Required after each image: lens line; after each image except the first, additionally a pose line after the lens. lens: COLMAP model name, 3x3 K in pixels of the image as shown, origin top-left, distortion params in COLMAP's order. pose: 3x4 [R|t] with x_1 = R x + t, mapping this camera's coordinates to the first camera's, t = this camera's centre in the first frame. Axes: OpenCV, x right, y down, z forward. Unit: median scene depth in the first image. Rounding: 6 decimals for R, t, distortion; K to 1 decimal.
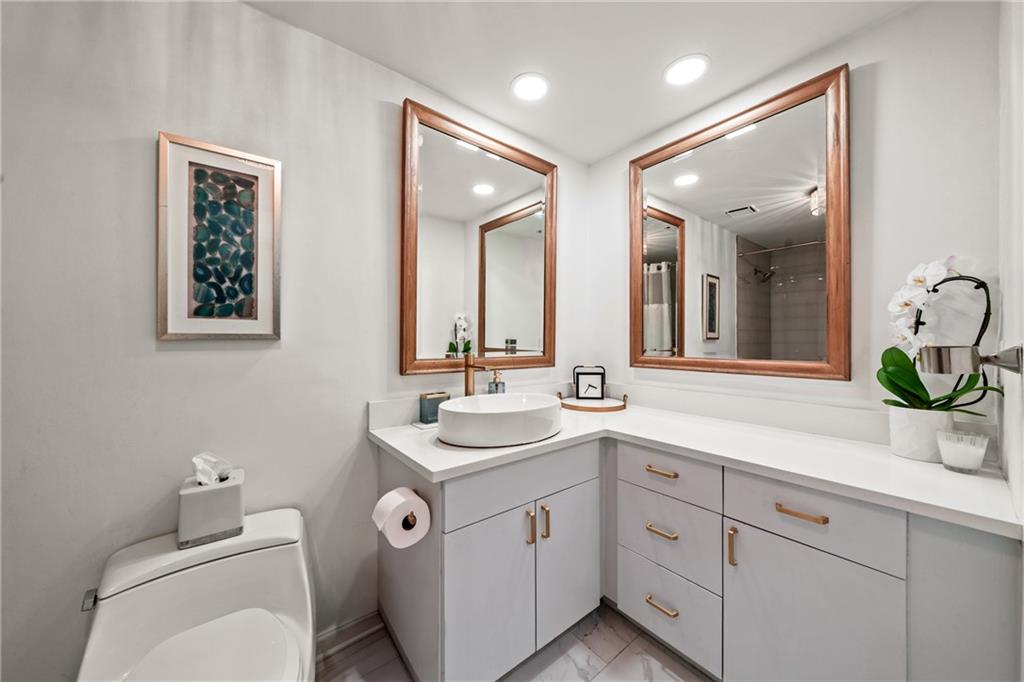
lens RADIAL K [[349.8, 0, 507.7], [0, 349.8, 340.1], [0, 0, 1]] dist [-0.005632, -0.000121]
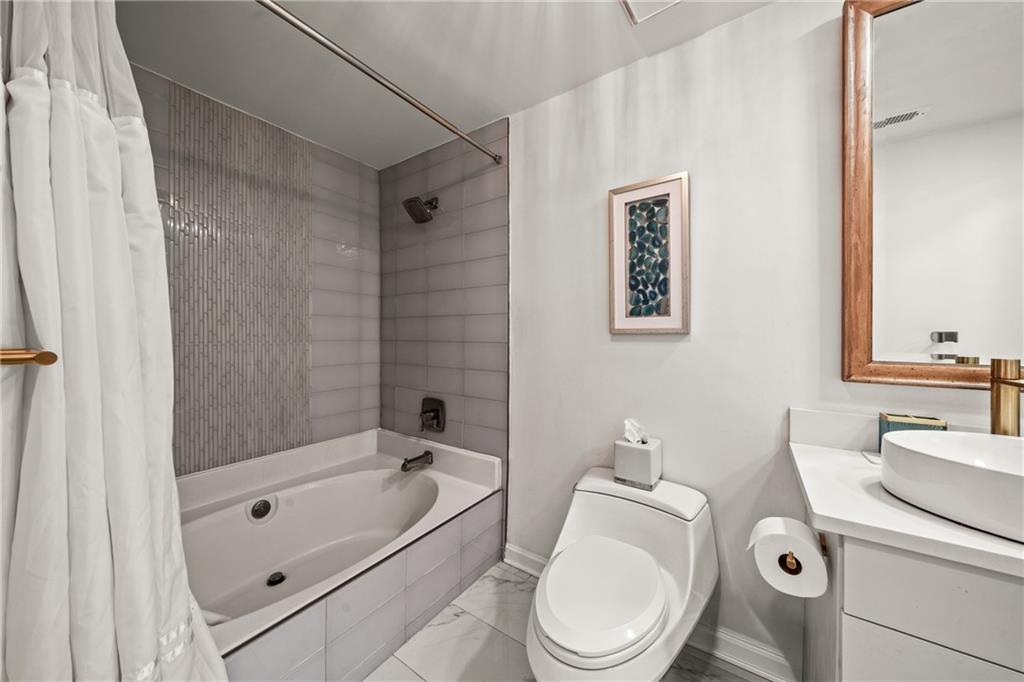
lens RADIAL K [[349.8, 0, 508.5], [0, 349.8, 336.6], [0, 0, 1]] dist [-0.005632, -0.000121]
pose [[0.300489, 0.007095, -0.953759, 0.239981], [0.001066, 0.999969, 0.007775, -0.000190], [0.953785, -0.003353, 0.300472, 0.138186]]
